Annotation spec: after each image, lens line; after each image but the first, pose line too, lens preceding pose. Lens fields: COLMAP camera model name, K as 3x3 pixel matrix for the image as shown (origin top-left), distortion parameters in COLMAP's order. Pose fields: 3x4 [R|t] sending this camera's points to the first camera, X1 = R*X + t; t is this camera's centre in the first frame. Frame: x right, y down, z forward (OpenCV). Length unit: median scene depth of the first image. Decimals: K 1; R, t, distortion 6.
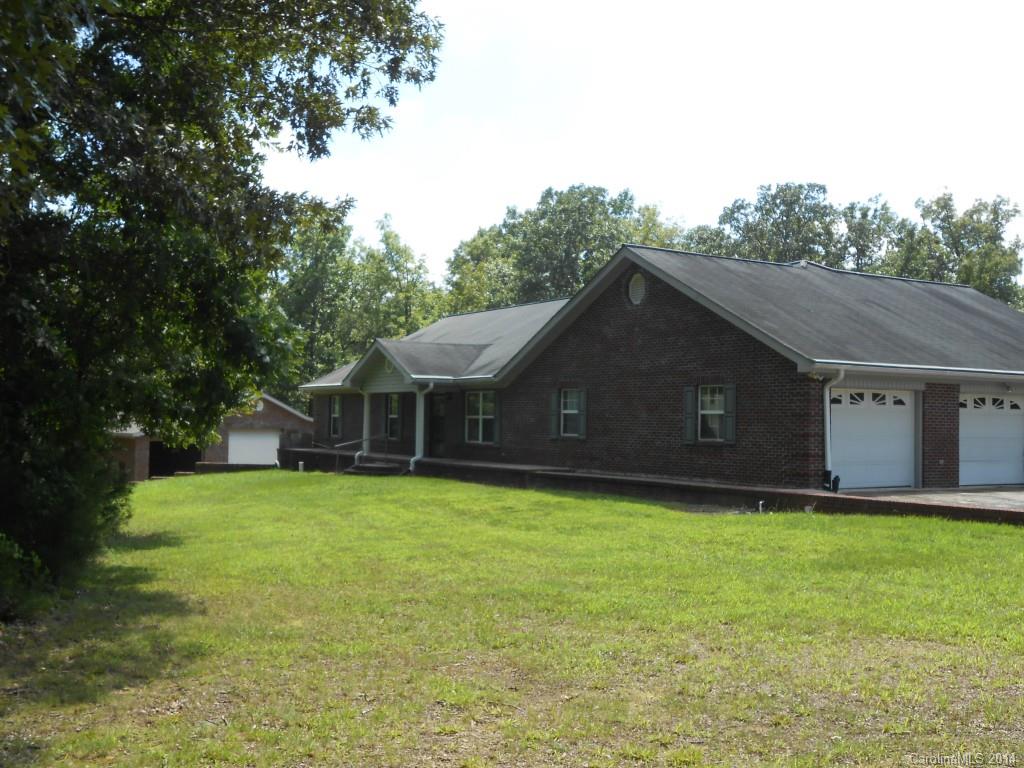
lens RADIAL K [[818.6, 0, 512.0], [0, 818.6, 384.0], [0, 0, 1]] dist [-0.025942, 0.070178]
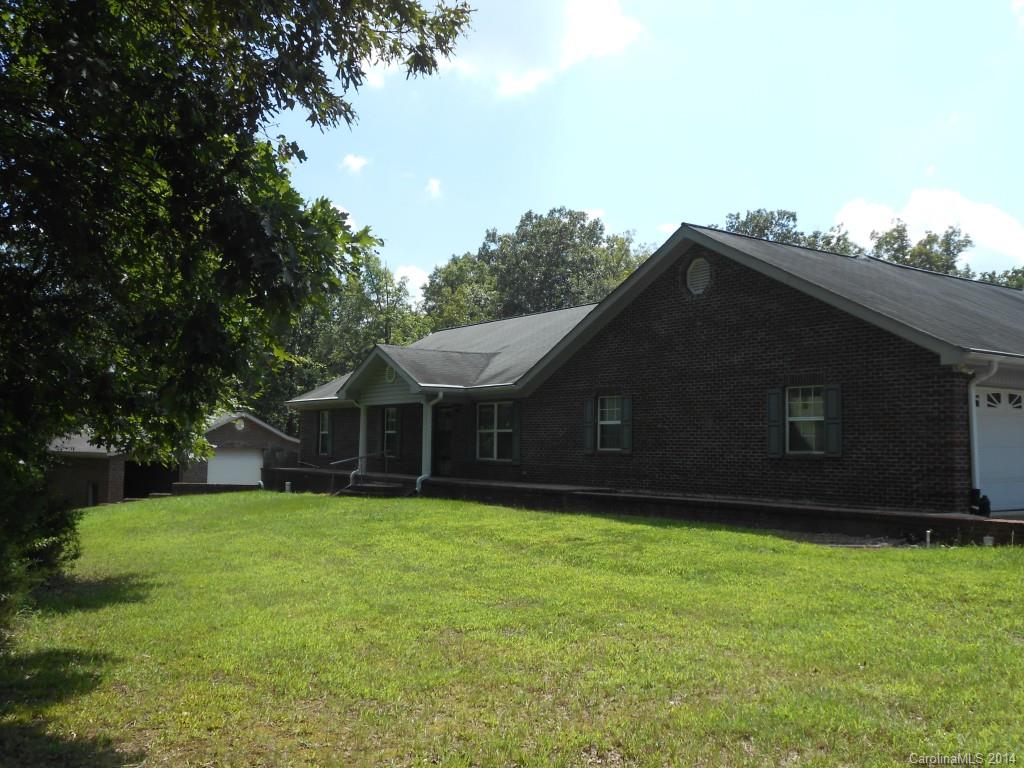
lens RADIAL K [[761.2, 0, 494.7], [0, 761.2, 385.1], [0, 0, 1]] dist [-0.038269, 0.045380]
pose [[0.999564, 0.001364, 0.029485, -0.060716], [-0.000382, 0.999445, -0.033298, 0.017391], [-0.029514, 0.033272, 0.999010, 0.163131]]
